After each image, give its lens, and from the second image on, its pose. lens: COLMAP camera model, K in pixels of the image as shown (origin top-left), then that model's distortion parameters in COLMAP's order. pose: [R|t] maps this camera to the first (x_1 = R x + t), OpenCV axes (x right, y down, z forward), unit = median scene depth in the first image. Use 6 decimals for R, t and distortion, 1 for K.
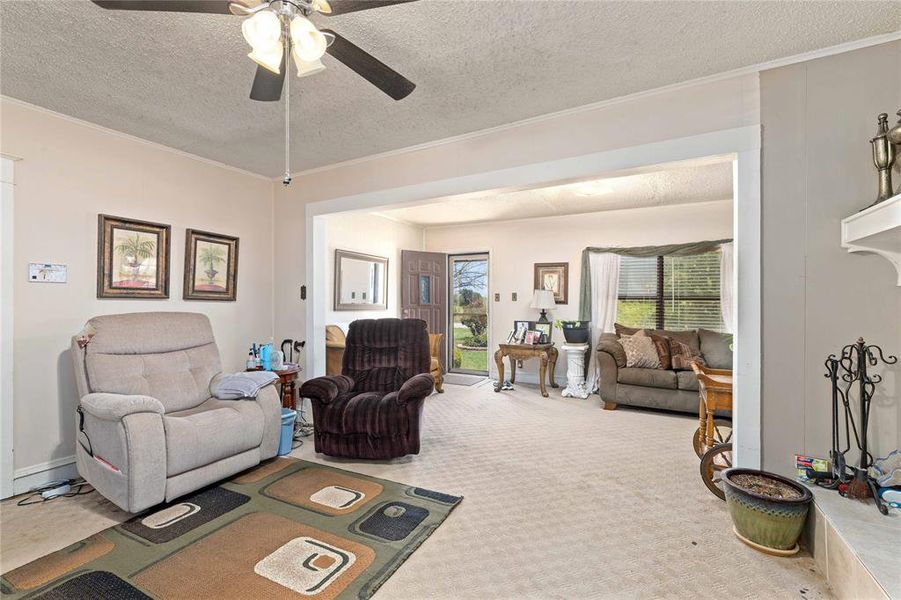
lens RADIAL K [[390.2, 0, 446.8], [0, 390.2, 299.6], [0, 0, 1]] dist [-0.005704, 0.000079]
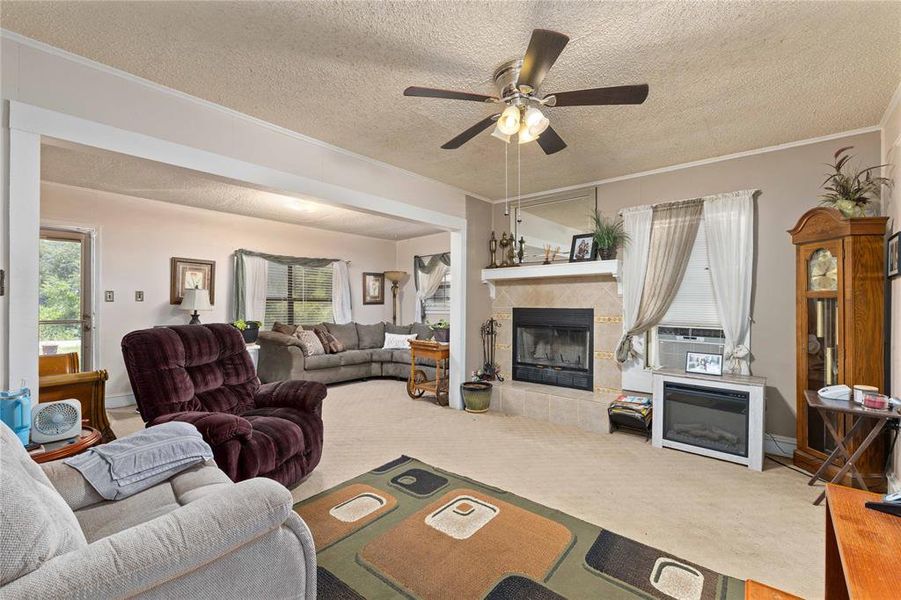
lens RADIAL K [[390.2, 0, 446.1], [0, 390.2, 302.2], [0, 0, 1]] dist [-0.005704, 0.000079]
pose [[0.204500, 0.004349, 0.978857, -0.955179], [-0.007350, 0.999969, -0.002907, 0.005785], [-0.978839, -0.006601, 0.204526, 0.487123]]
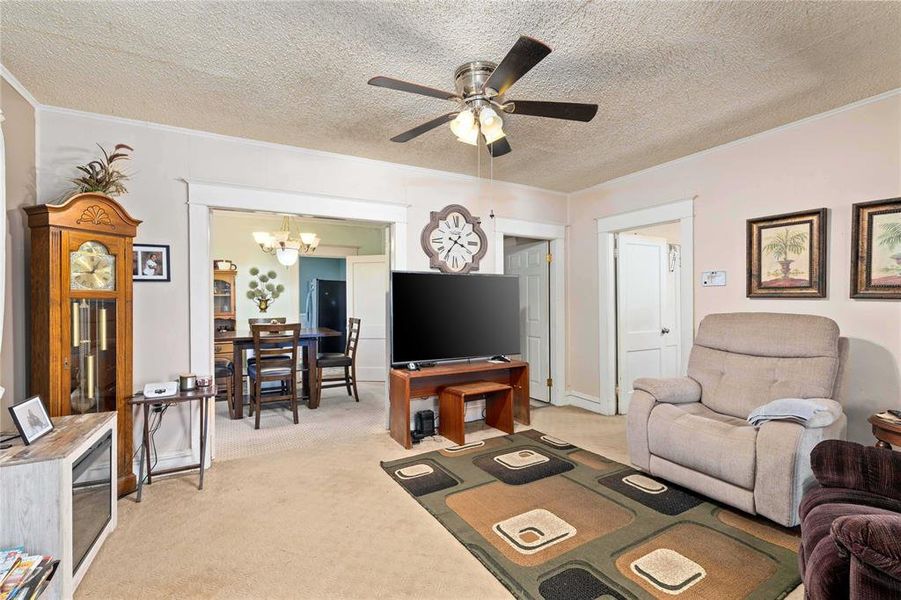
lens RADIAL K [[390.2, 0, 446.0], [0, 390.2, 305.2], [0, 0, 1]] dist [-0.005704, 0.000079]
pose [[-0.540526, 0.010725, -0.841259, 0.449379], [0.008912, 0.999936, 0.007022, 0.001093], [0.841280, -0.003702, -0.540586, 0.850701]]
